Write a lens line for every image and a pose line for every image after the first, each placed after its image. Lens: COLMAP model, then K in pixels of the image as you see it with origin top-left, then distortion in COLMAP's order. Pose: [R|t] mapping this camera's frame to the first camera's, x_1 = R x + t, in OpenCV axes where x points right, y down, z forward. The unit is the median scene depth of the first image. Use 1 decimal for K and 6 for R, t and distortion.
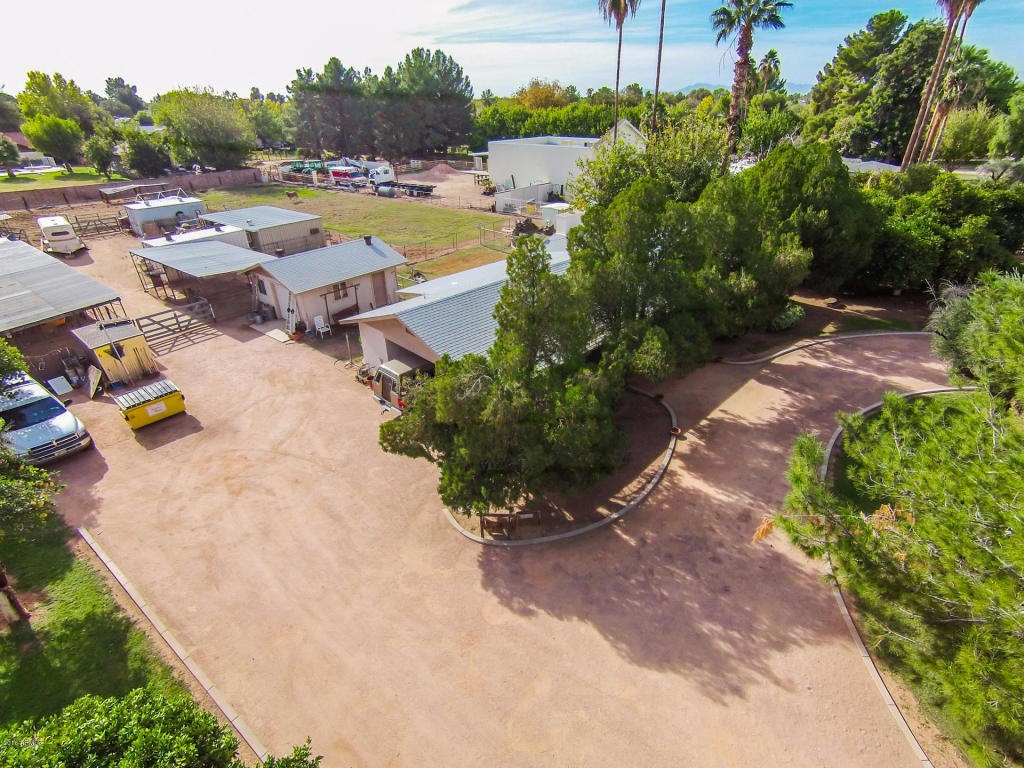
lens RADIAL K [[563.7, 0, 517.8], [0, 563.7, 403.3], [0, 0, 1]] dist [-0.038287, 0.031059]
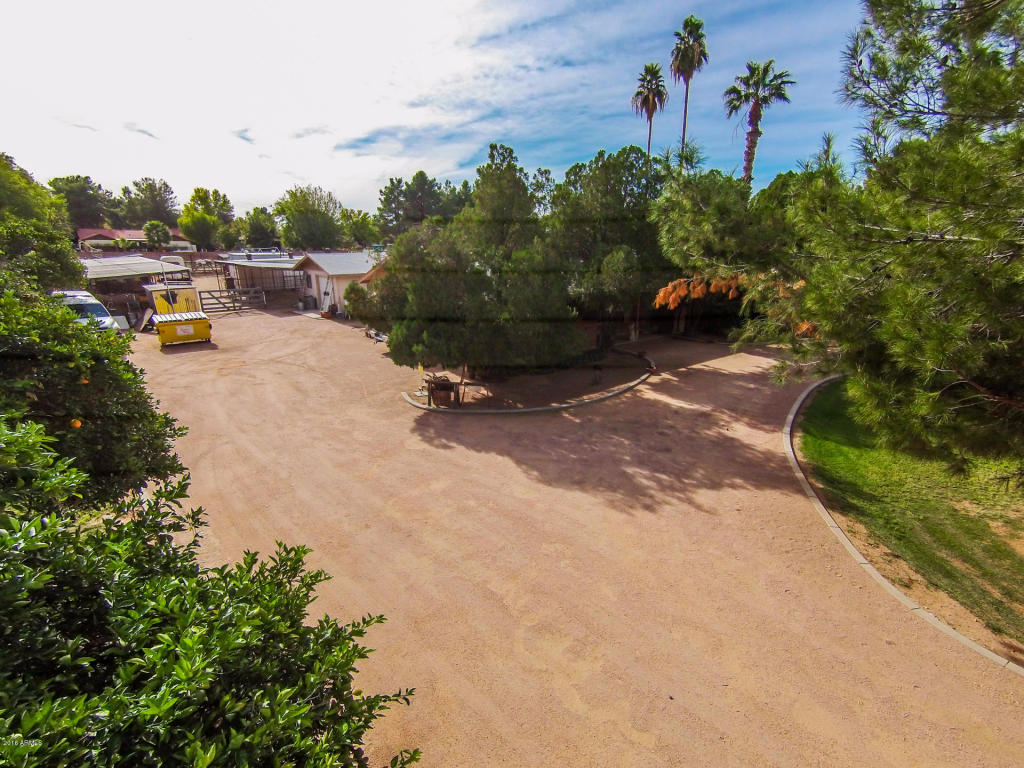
lens RADIAL K [[532.8, 0, 509.4], [0, 532.8, 389.7], [0, 0, 1]] dist [-0.042654, 0.036798]
pose [[0.989970, 0.068630, -0.123488, 0.105082], [-0.094049, 0.972395, -0.213548, 0.213677], [0.105424, 0.223020, 0.969096, 0.042277]]
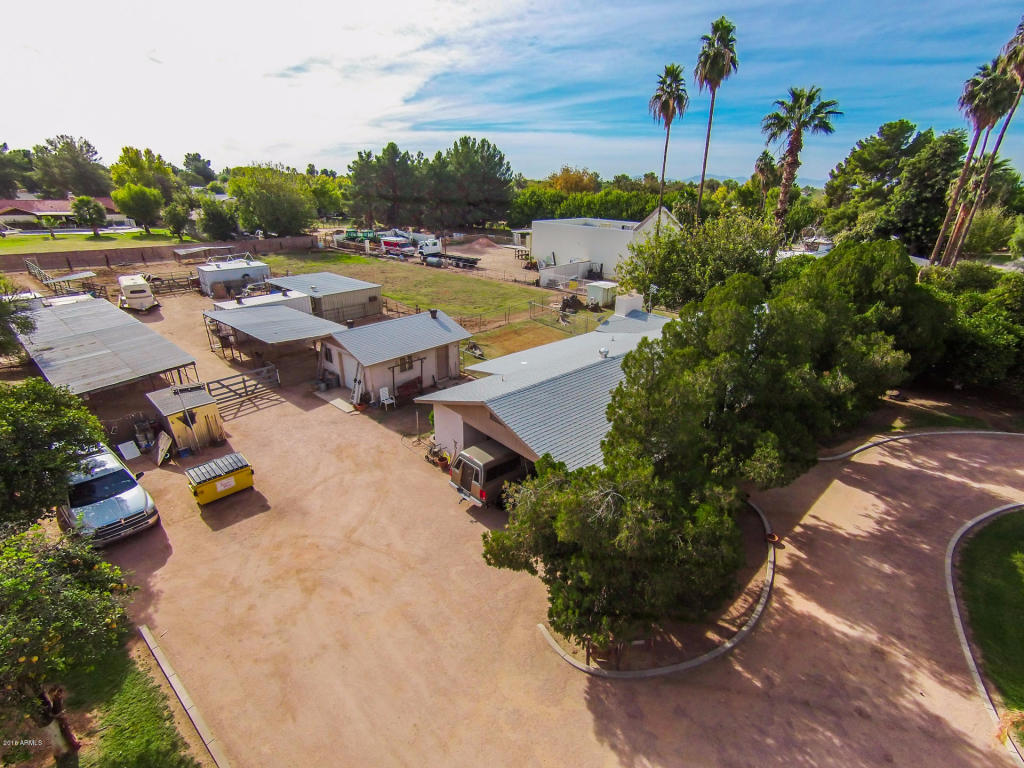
lens RADIAL K [[532.8, 0, 509.4], [0, 532.8, 389.7], [0, 0, 1]] dist [-0.042654, 0.036798]
pose [[0.998289, 0.048582, -0.032539, -0.102031], [-0.052181, 0.991297, -0.120865, -0.049480], [0.026384, 0.122356, 0.992136, 0.066904]]
